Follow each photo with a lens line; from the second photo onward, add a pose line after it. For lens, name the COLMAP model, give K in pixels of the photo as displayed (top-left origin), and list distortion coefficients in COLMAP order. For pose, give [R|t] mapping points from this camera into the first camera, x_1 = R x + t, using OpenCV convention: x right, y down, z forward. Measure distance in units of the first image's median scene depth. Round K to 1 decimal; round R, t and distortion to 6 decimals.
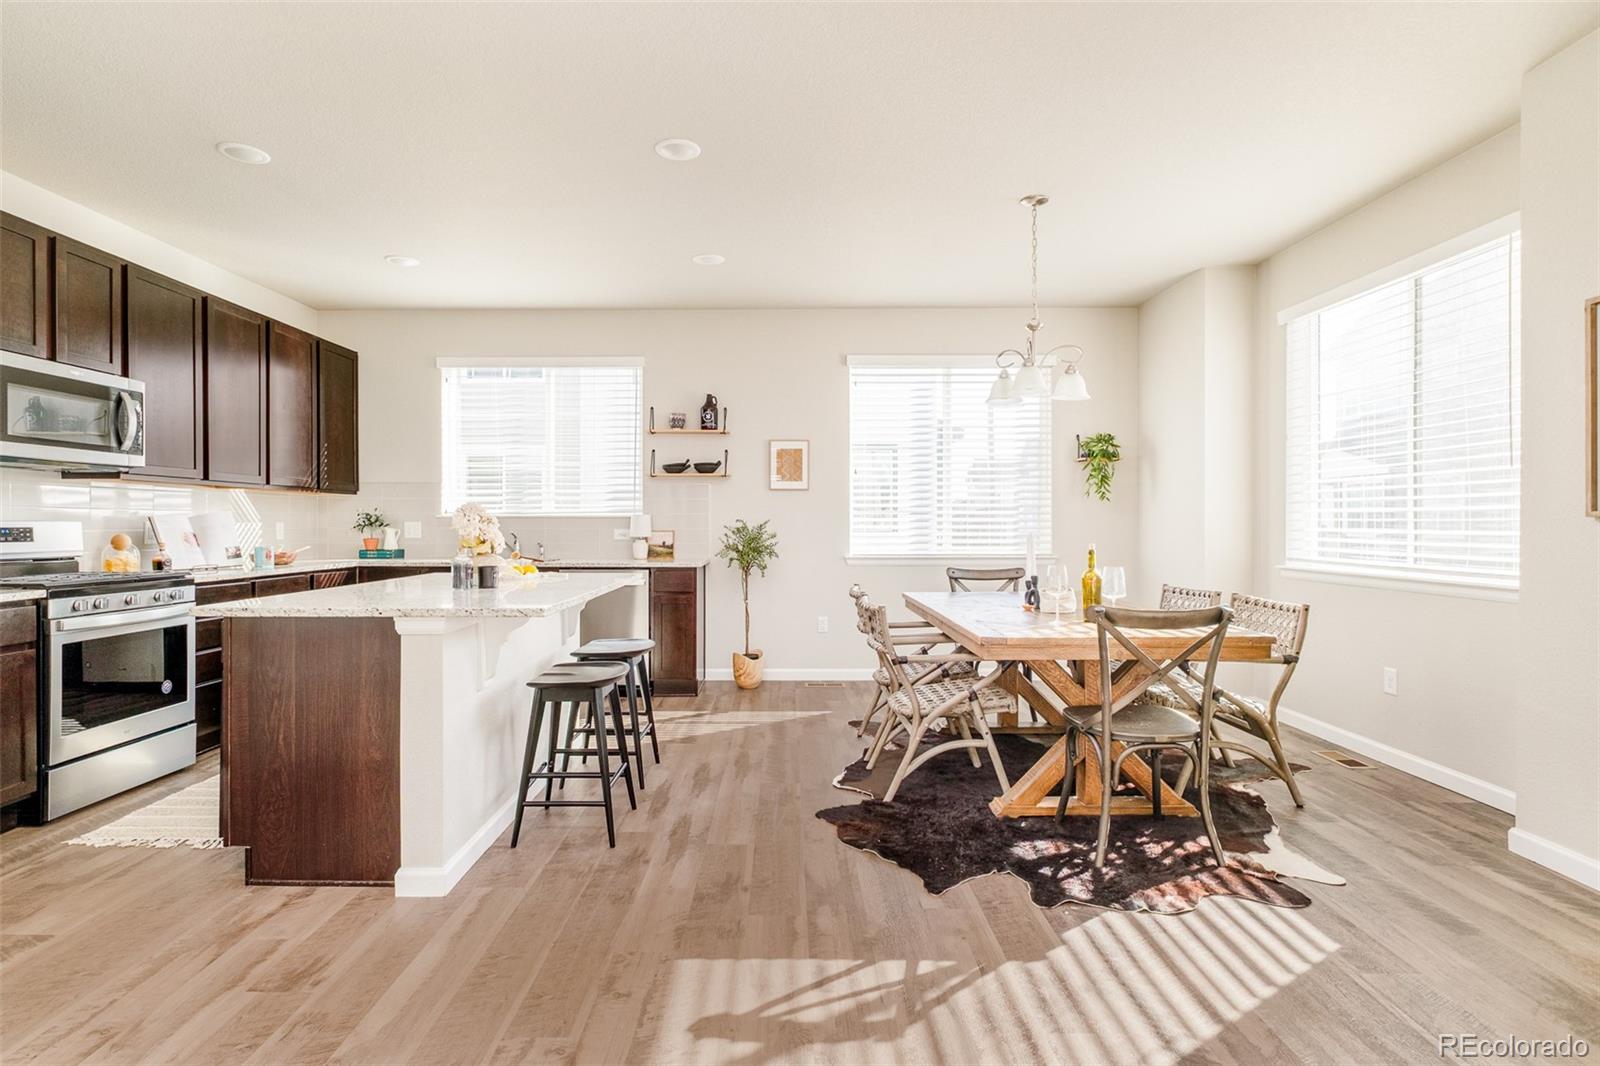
lens RADIAL K [[799.9, 0, 778.6], [0, 799.9, 526.7], [0, 0, 1]] dist [-0.005221, -0.000327]
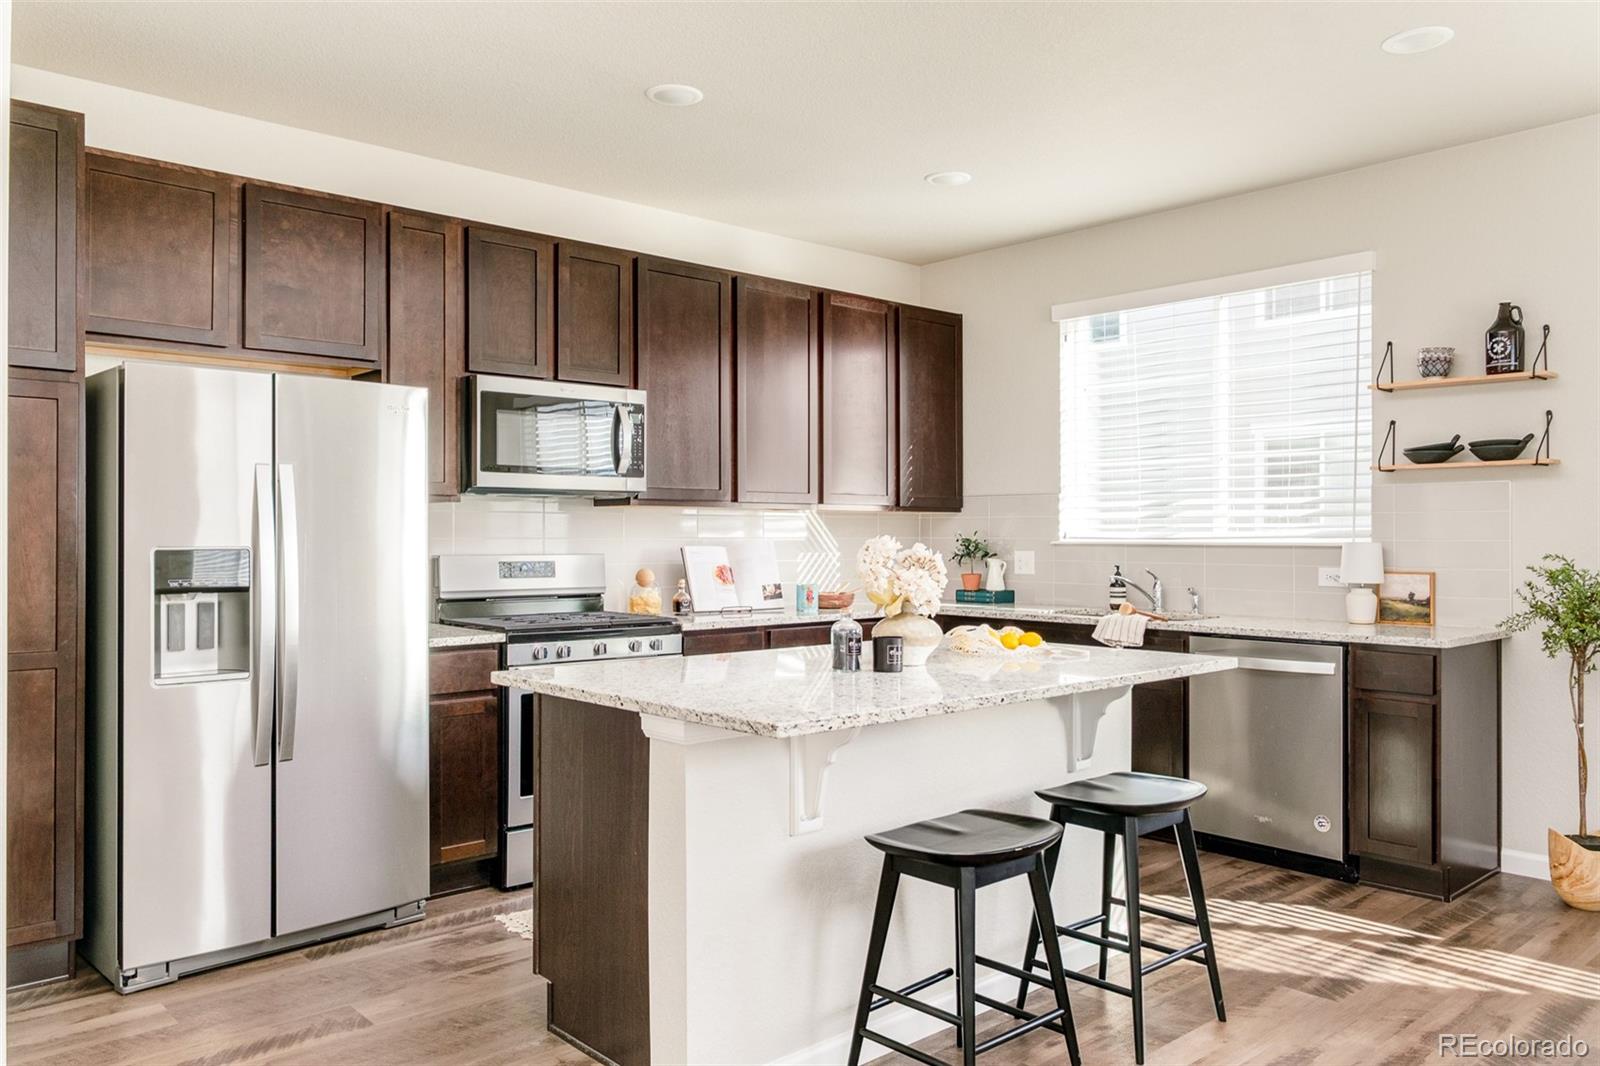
lens RADIAL K [[1182.8, 0, 787.4], [0, 1182.8, 530.5], [0, 0, 1]] dist [-0.007722, 0.013852]
pose [[0.673937, -0.002623, -0.738784, 0.224727], [-0.003270, 0.999973, -0.006534, -0.023377], [0.738782, 0.006819, 0.673910, 0.241425]]
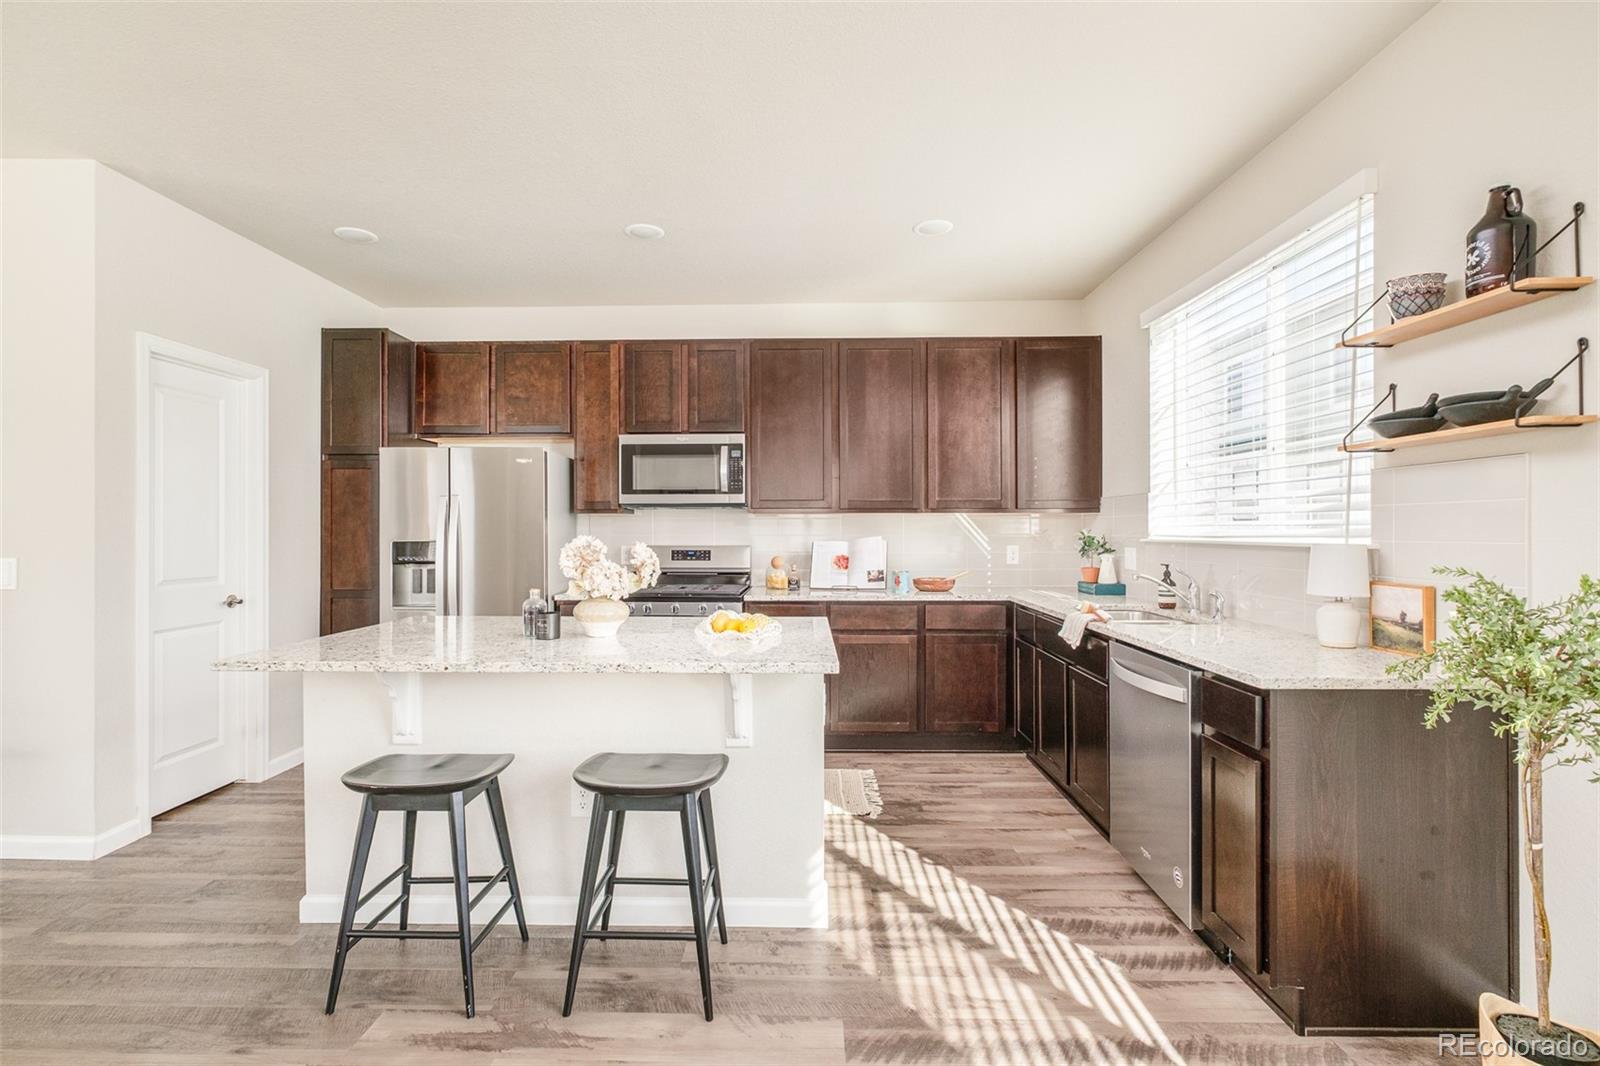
lens RADIAL K [[739.8, 0, 784.2], [0, 739.8, 531.2], [0, 0, 1]] dist [0.002163, 0.000529]
pose [[-0.018710, 0.001129, -0.999824, 0.328413], [-0.002249, 0.999997, 0.001171, -0.030478], [0.999822, 0.002271, -0.018707, 1.008793]]
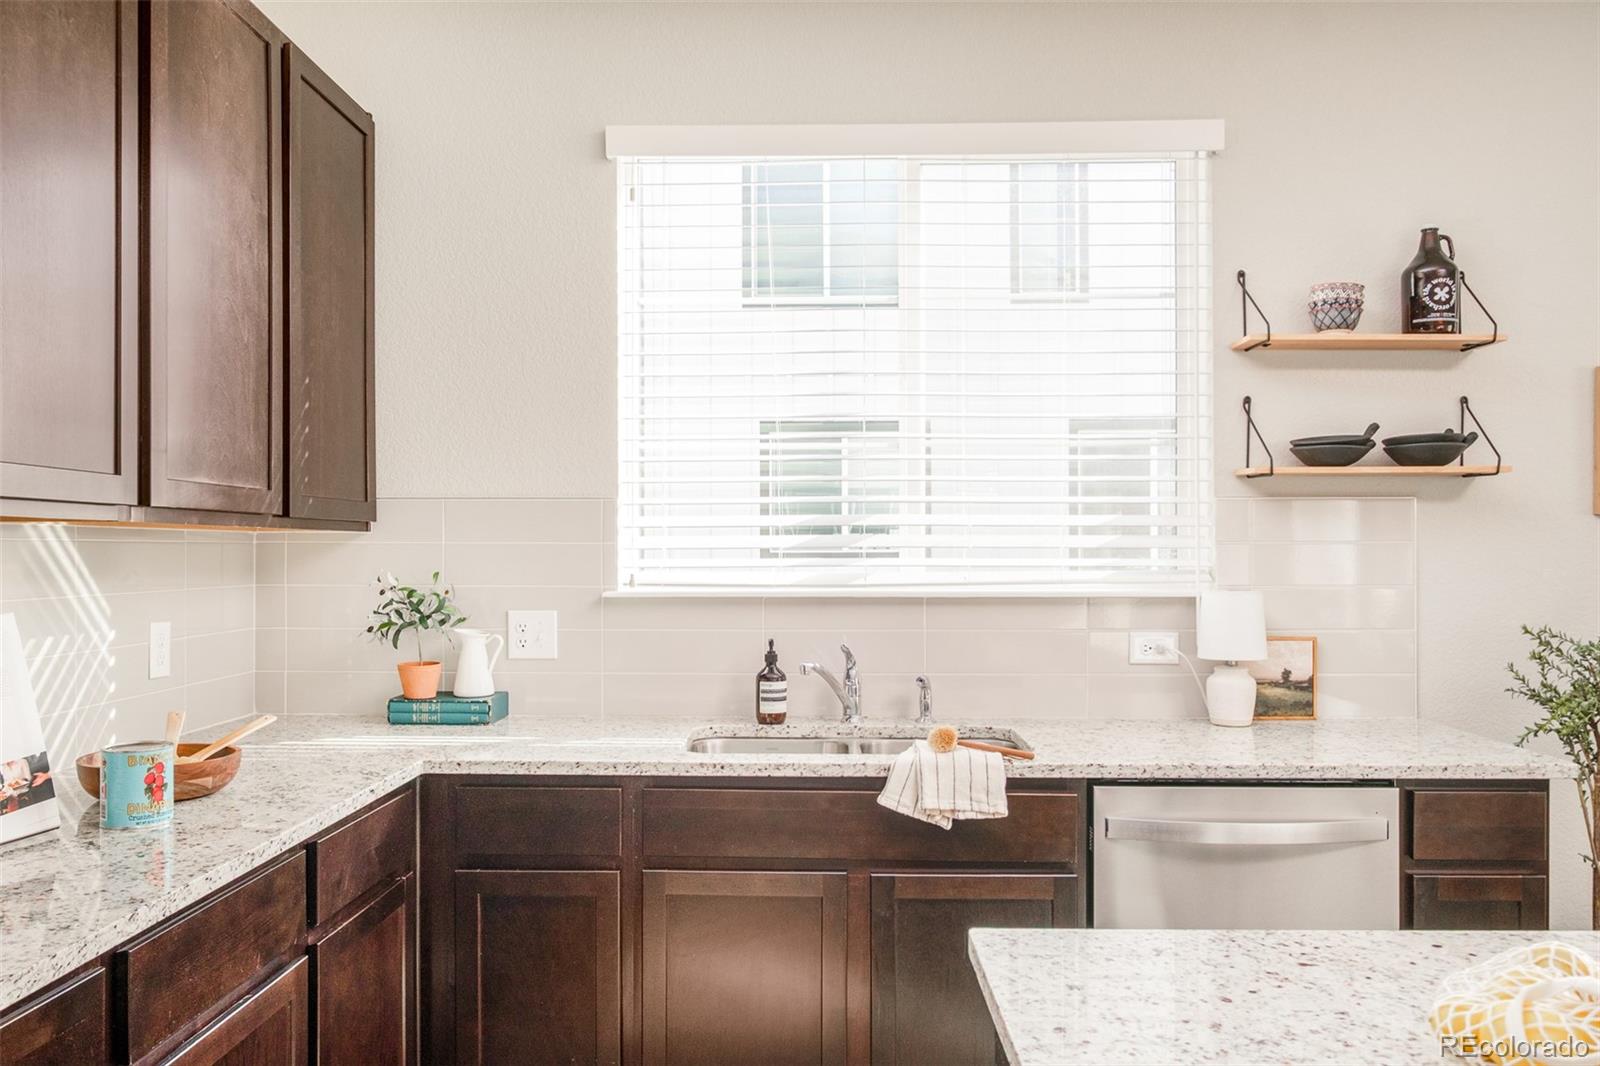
lens RADIAL K [[1193.7, 0, 786.8], [0, 1193.7, 559.9], [0, 0, 1]] dist [-0.014726, -0.000416]
pose [[0.999728, -0.001692, -0.023272, -0.489823], [0.001736, 0.999997, 0.001870, -0.041622], [0.023269, -0.001910, 0.999727, 0.714451]]
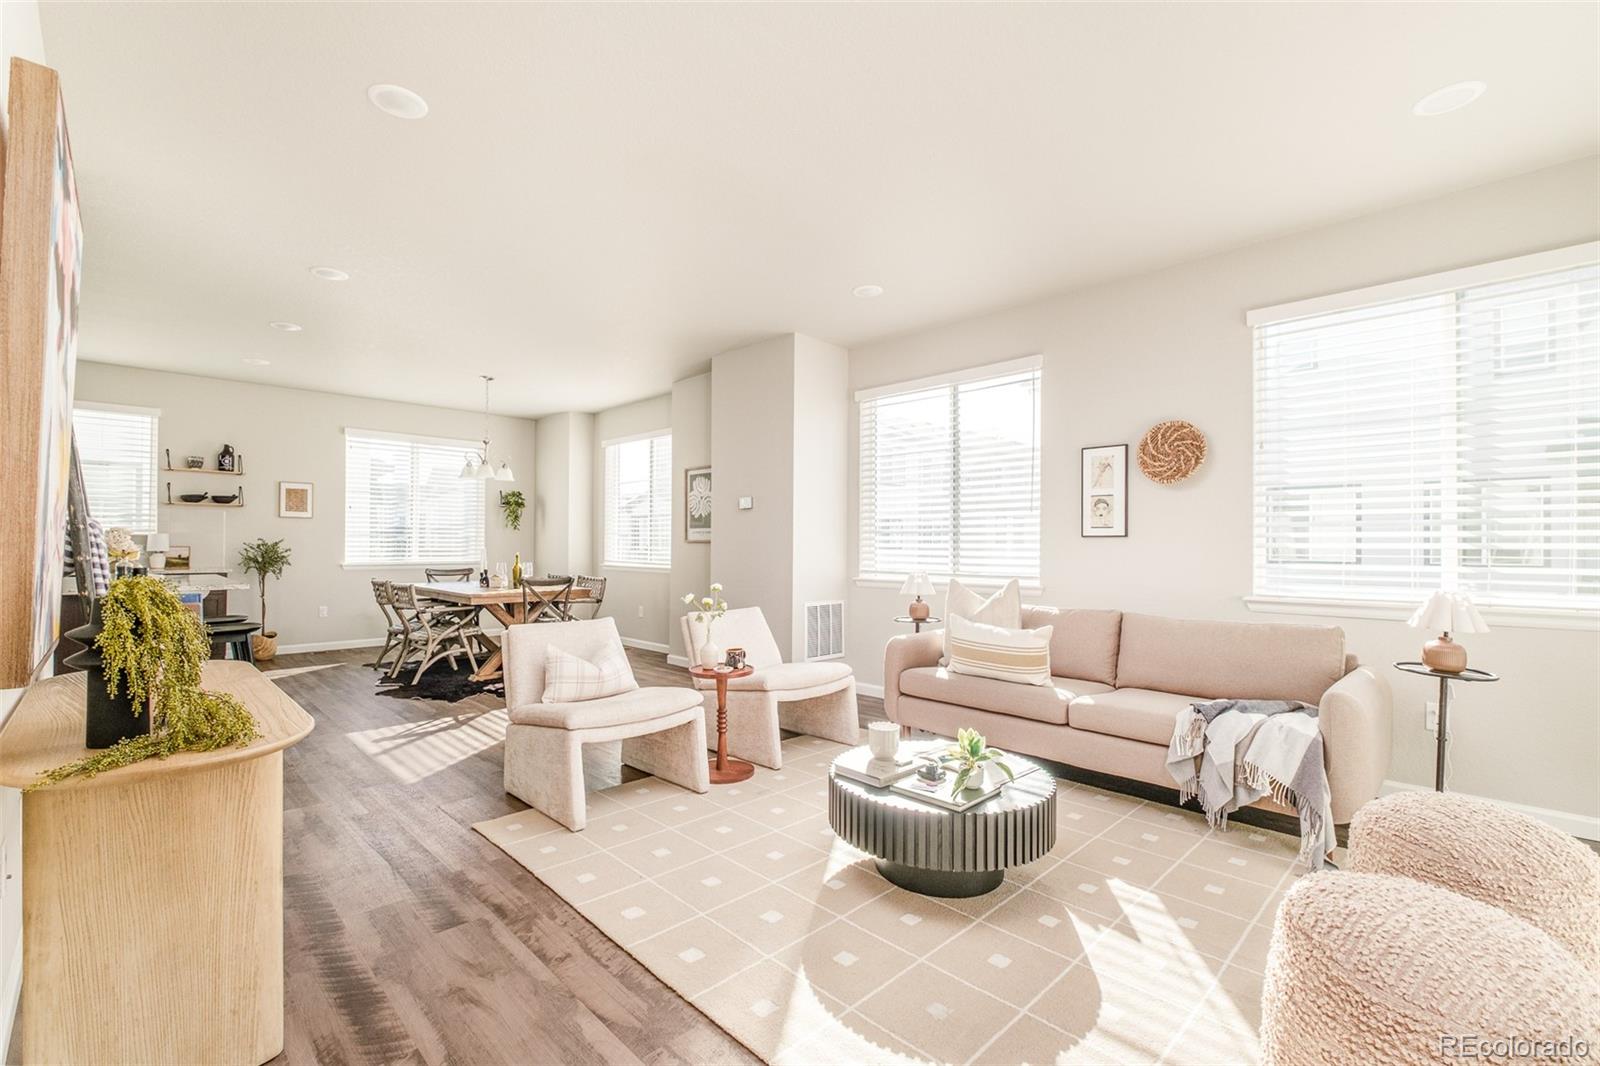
lens RADIAL K [[696.6, 0, 784.6], [0, 696.6, 540.8], [0, 0, 1]] dist [-0.002765, -0.001123]
pose [[0.712072, 0.008336, 0.702057, -0.338266], [-0.004587, 0.999963, -0.007220, -0.000328], [-0.702091, 0.001921, 0.712084, -0.691880]]
